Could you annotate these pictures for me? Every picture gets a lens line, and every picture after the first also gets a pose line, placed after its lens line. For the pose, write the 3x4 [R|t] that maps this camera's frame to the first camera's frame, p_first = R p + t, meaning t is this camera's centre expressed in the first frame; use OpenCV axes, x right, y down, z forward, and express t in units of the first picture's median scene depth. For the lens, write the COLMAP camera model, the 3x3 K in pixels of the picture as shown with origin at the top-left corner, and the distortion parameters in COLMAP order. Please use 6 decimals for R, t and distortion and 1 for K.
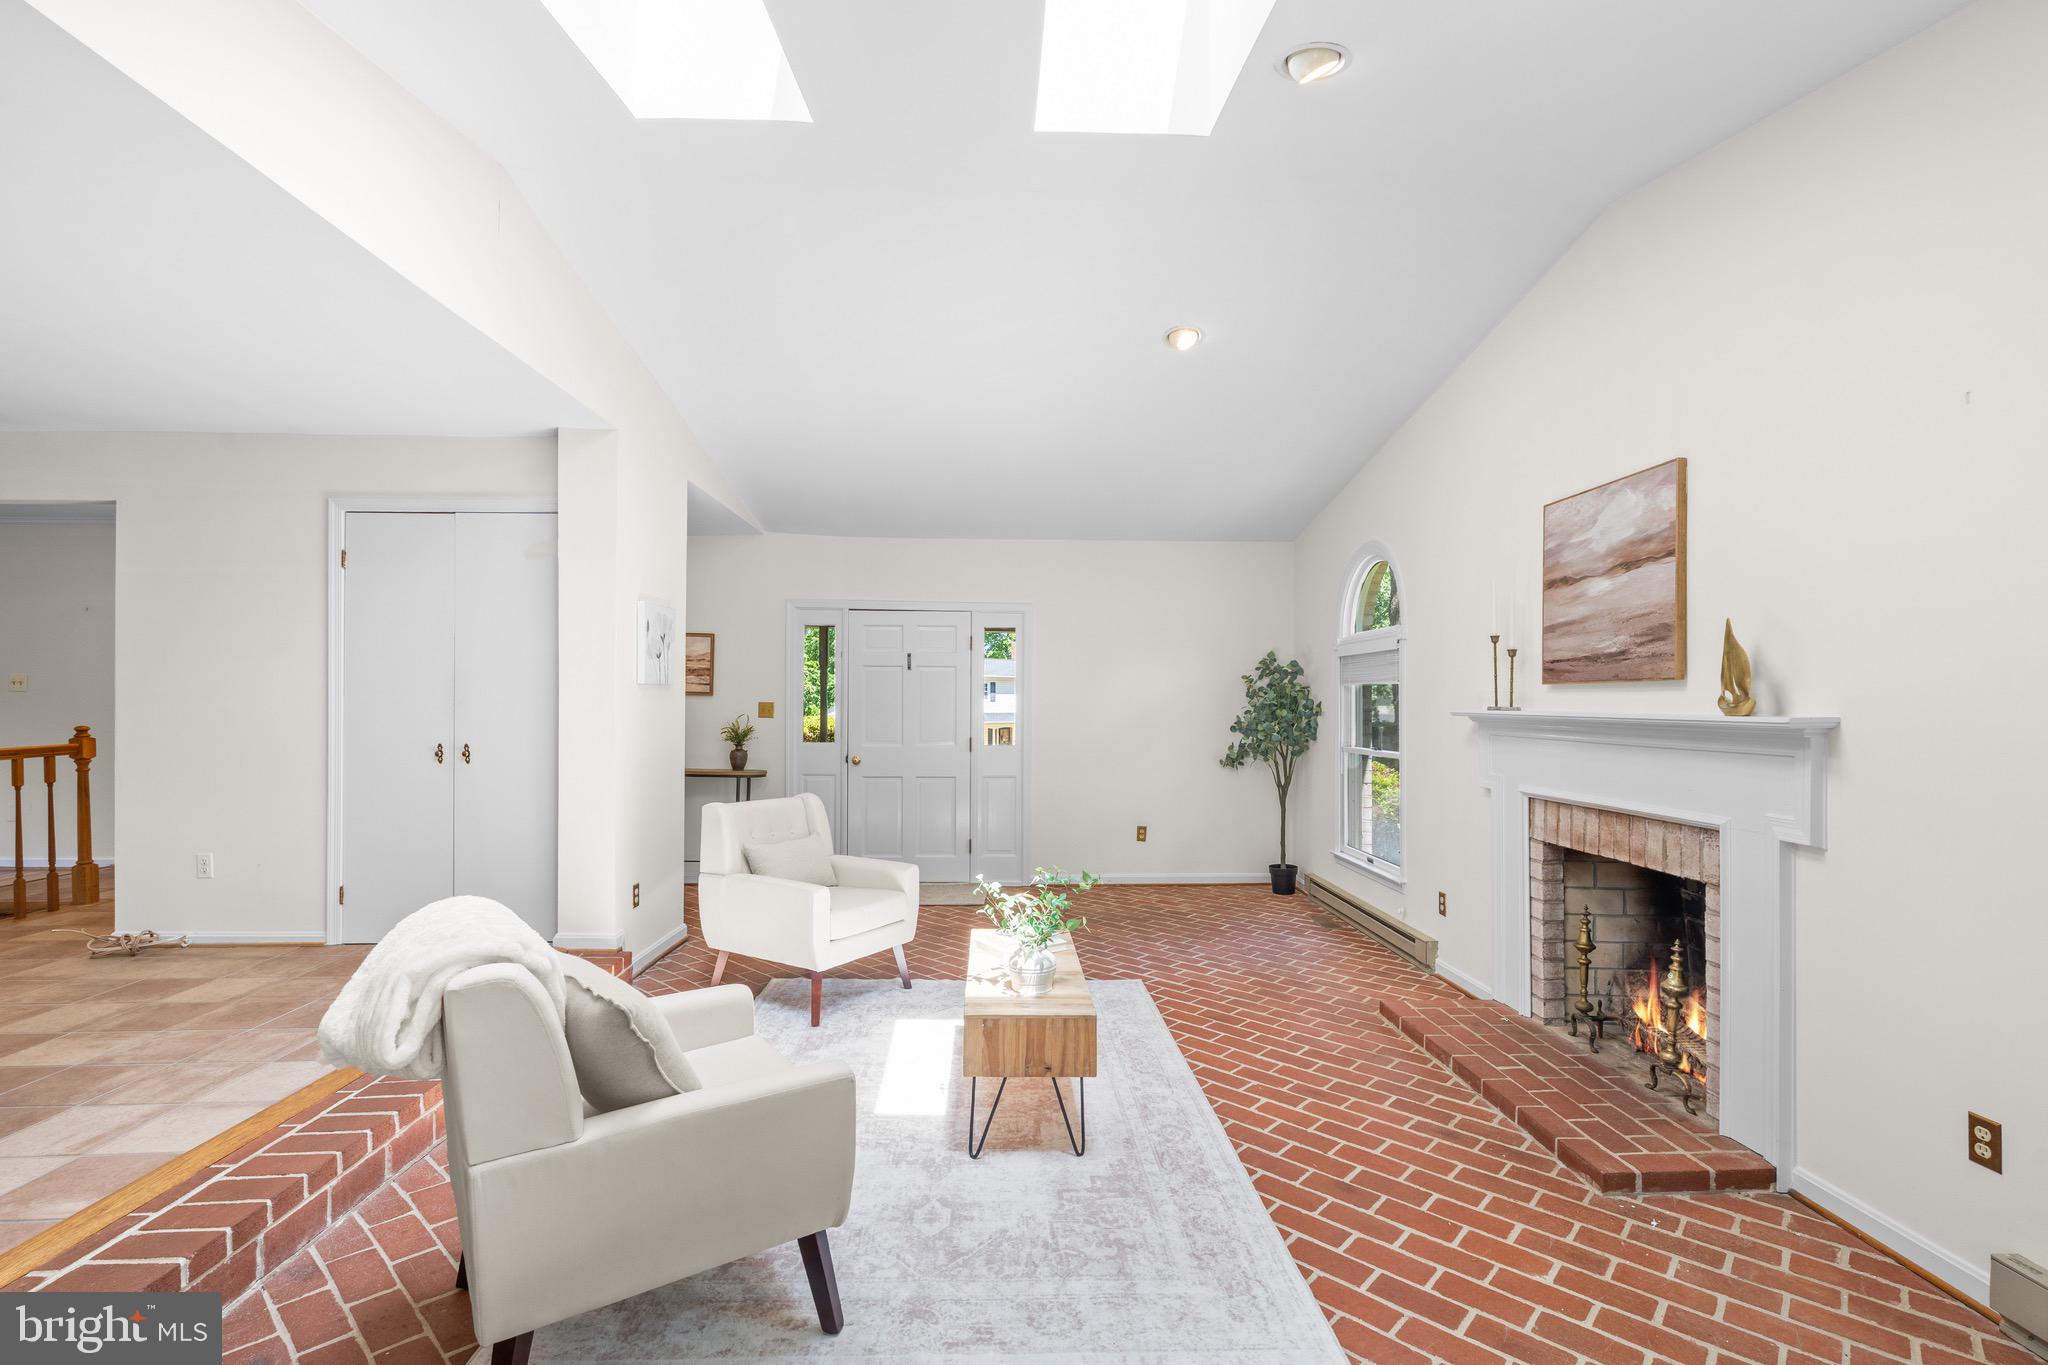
lens RADIAL K [[918.4, 0, 1031.6], [0, 918.4, 698.5], [0, 0, 1]] dist [-0.003882, 0.000894]
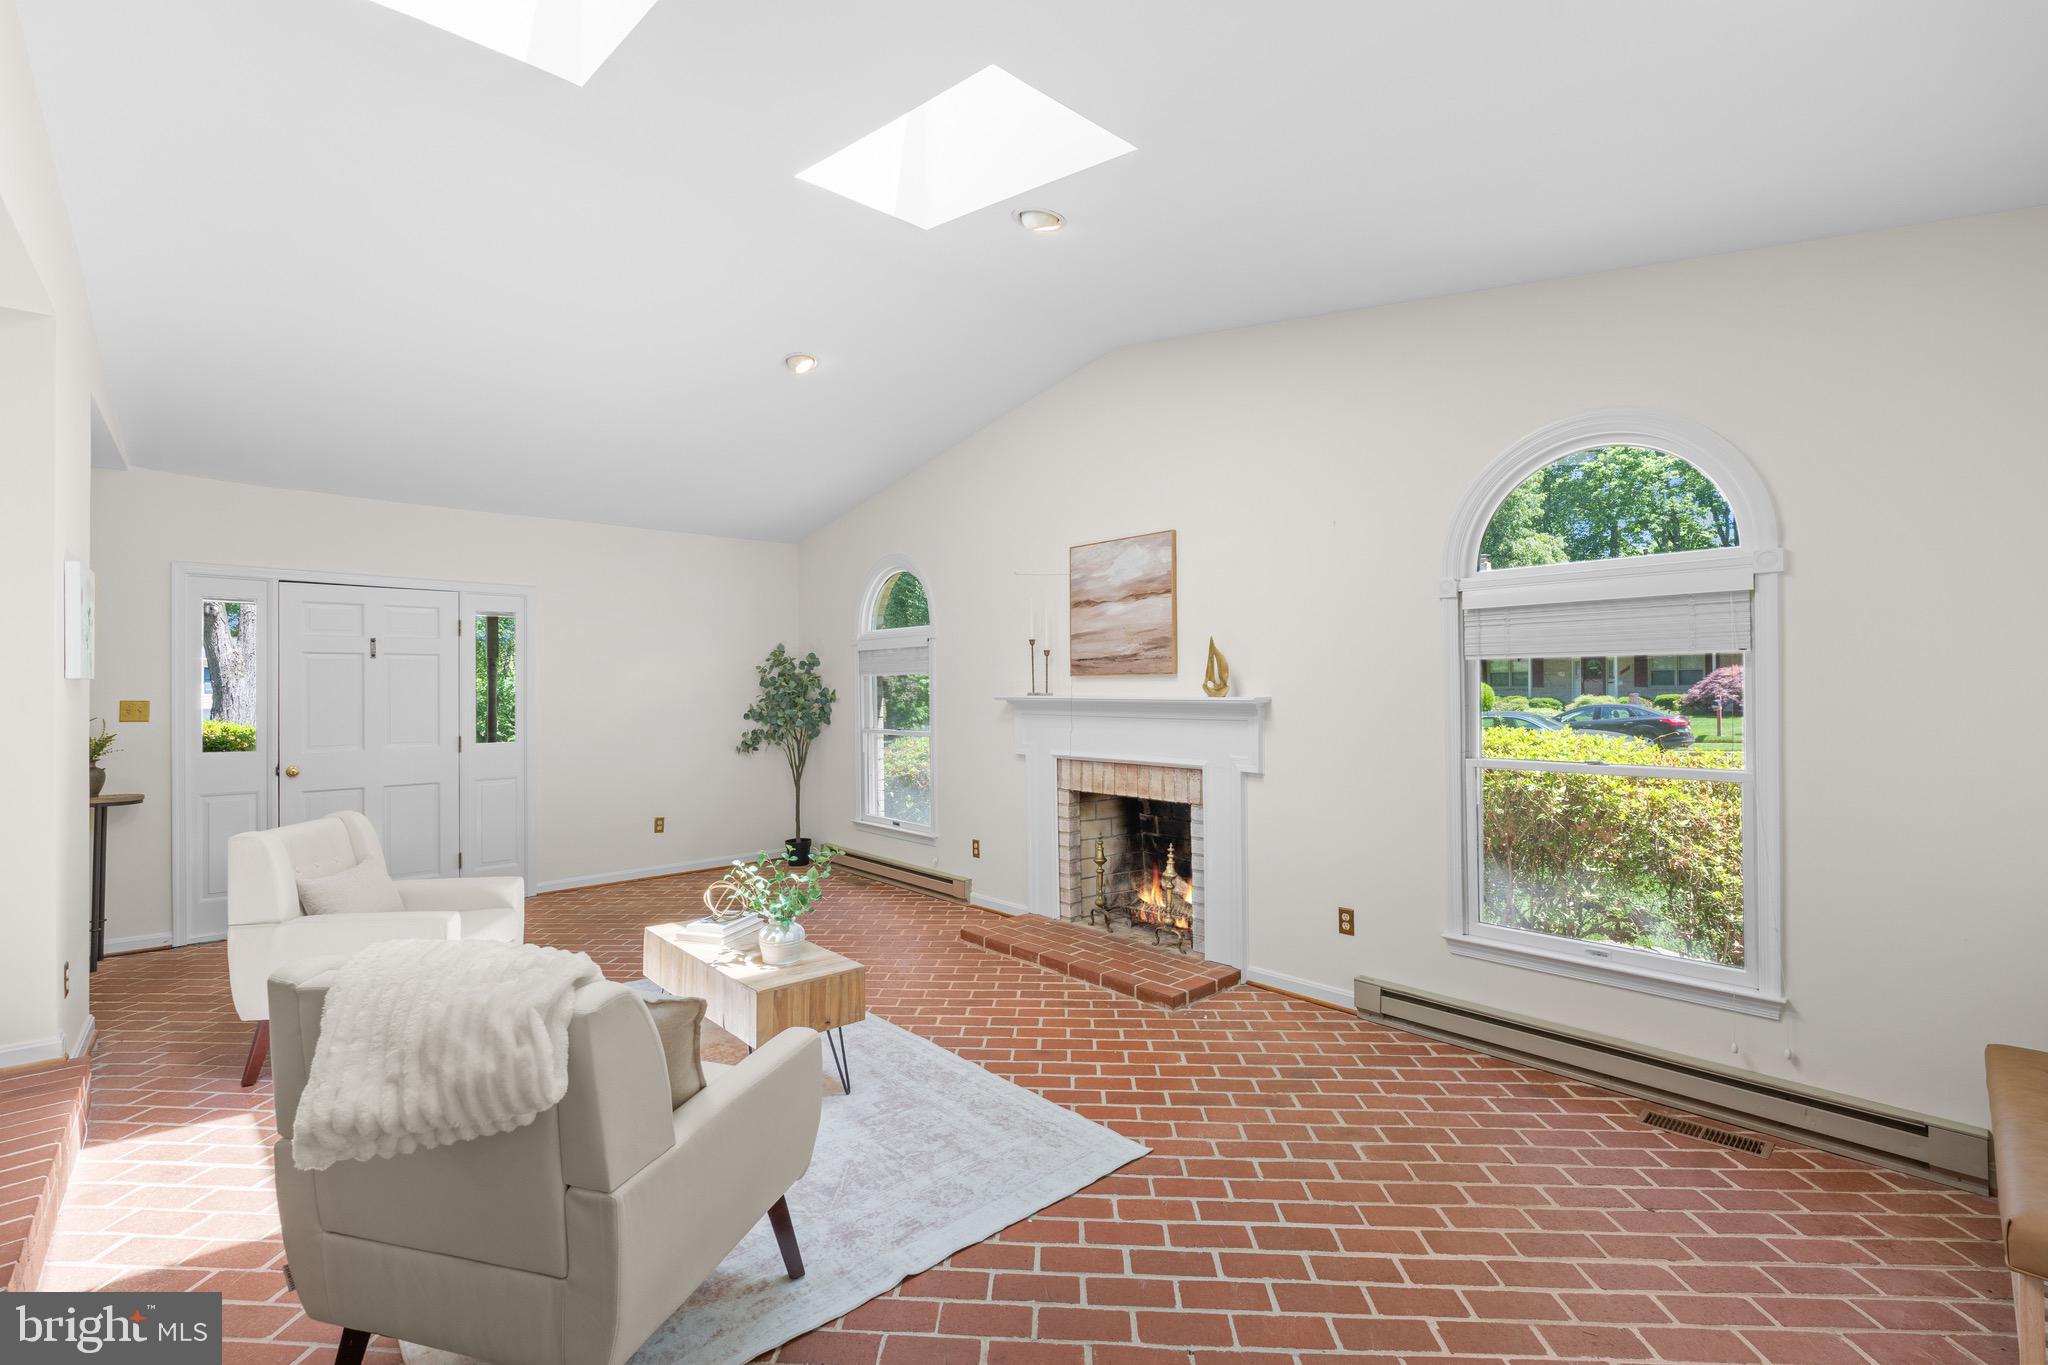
lens RADIAL K [[901.4, 0, 1026.1], [0, 901.4, 681.6], [0, 0, 1]] dist [-0.001662, 0.000184]
pose [[0.767619, -0.007716, 0.640860, -0.418143], [0.009351, 0.999956, 0.000839, -0.010262], [-0.640838, 0.005349, 0.767657, -0.002125]]
